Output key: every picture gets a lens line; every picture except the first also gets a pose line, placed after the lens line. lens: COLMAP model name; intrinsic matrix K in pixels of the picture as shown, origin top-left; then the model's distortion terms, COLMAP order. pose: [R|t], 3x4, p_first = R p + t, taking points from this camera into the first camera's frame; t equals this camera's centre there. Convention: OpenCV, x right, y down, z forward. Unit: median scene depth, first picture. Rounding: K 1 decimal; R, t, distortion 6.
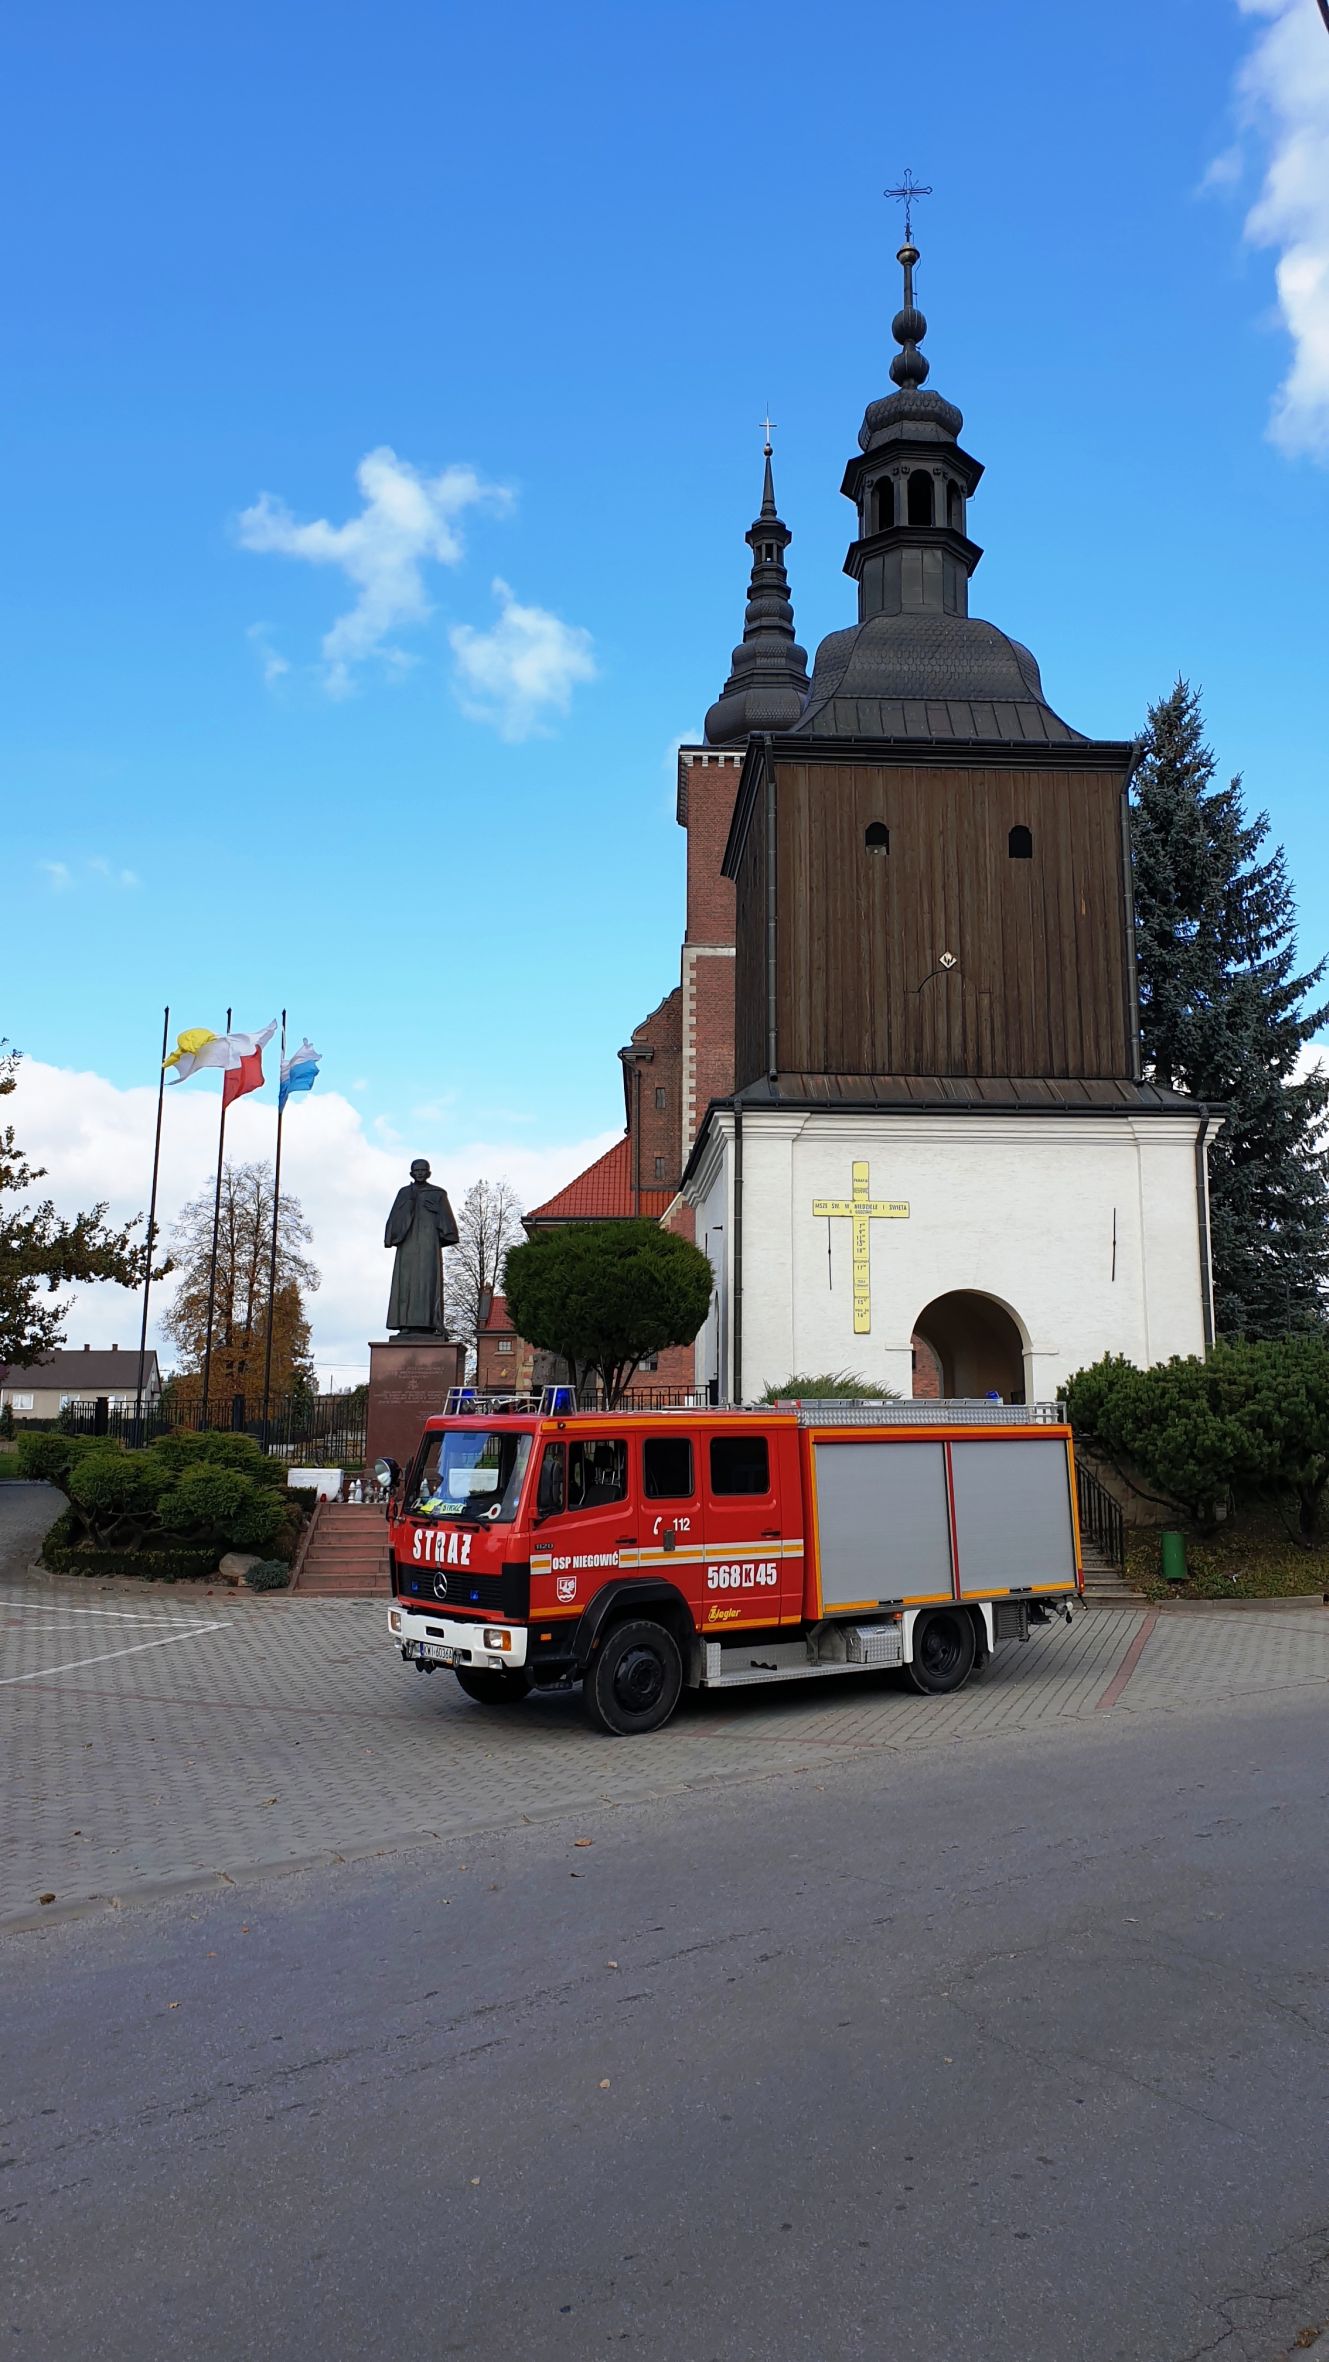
lens RADIAL K [[1842.8, 0, 735.3], [0, 1842.8, 1186.2], [0, 0, 1]] dist [0.077351, -0.024751]
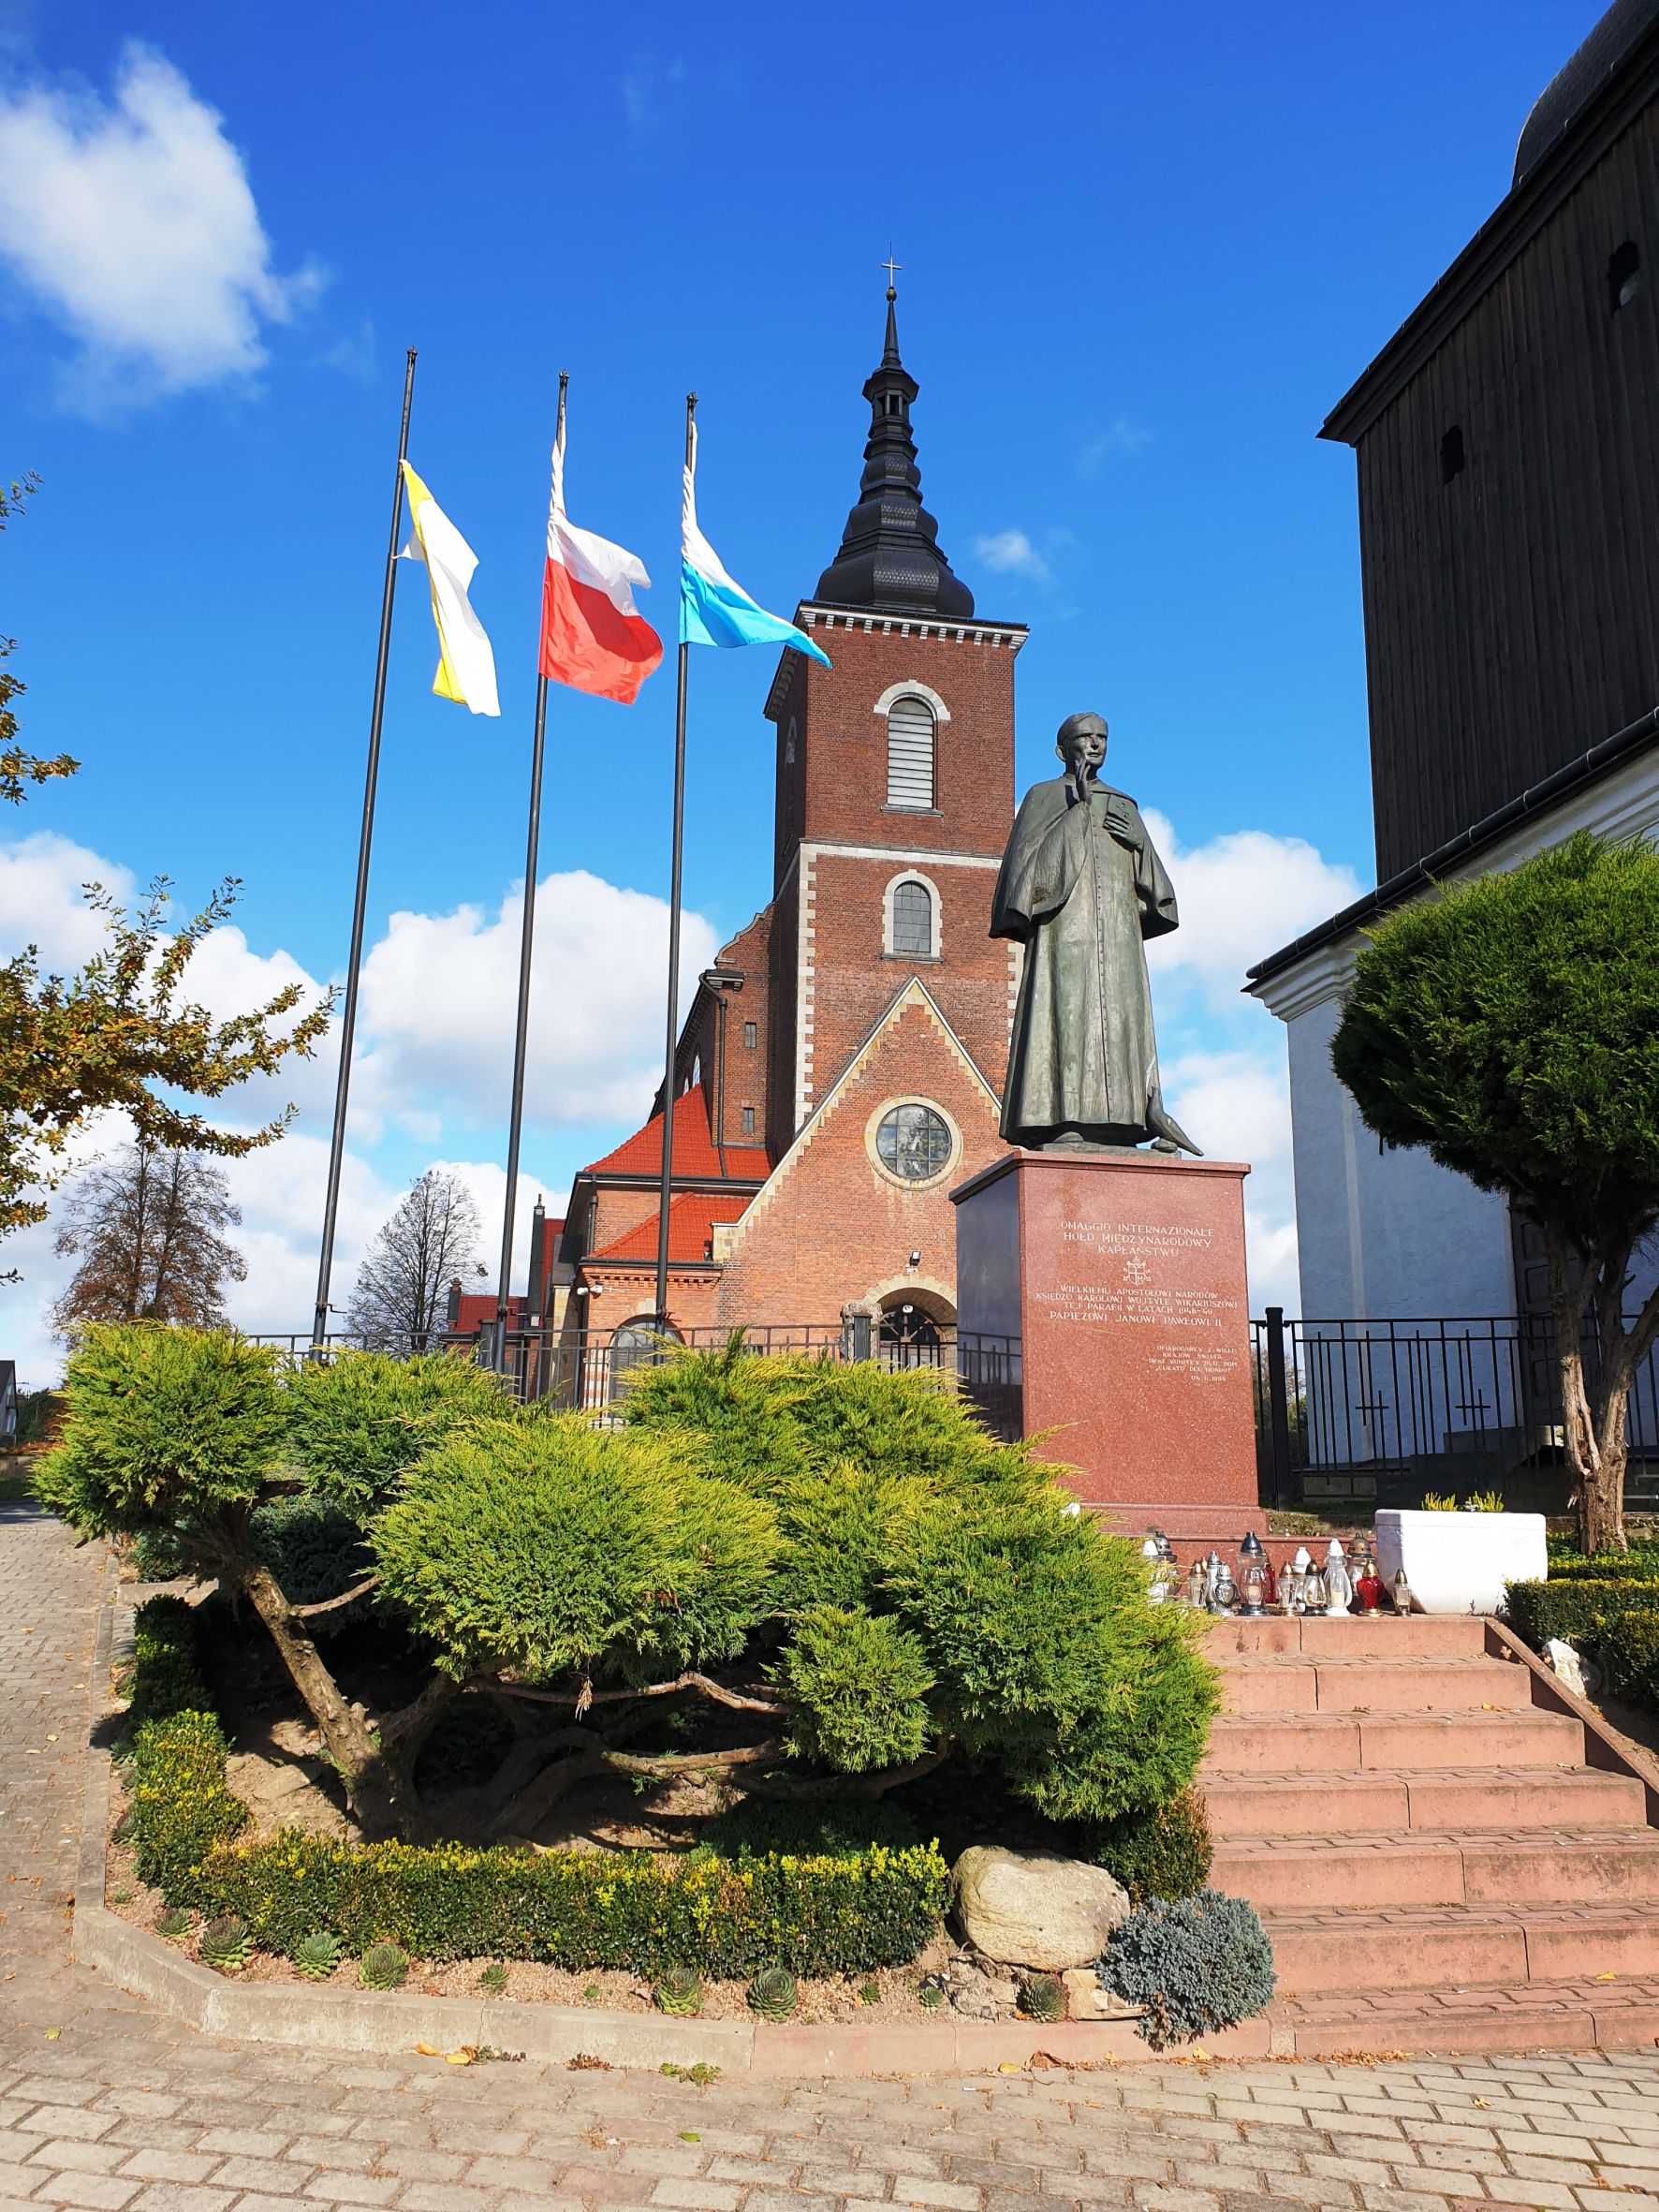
lens RADIAL K [[1696.9, 0, 865.7], [0, 1696.9, 1152.1], [0, 0, 1]] dist [0.047888, -0.057144]
pose [[0.985807, 0.043721, 0.162092, -0.267552], [-0.035901, 0.998060, -0.050864, 0.097233], [-0.164001, 0.044323, 0.985464, 0.638706]]
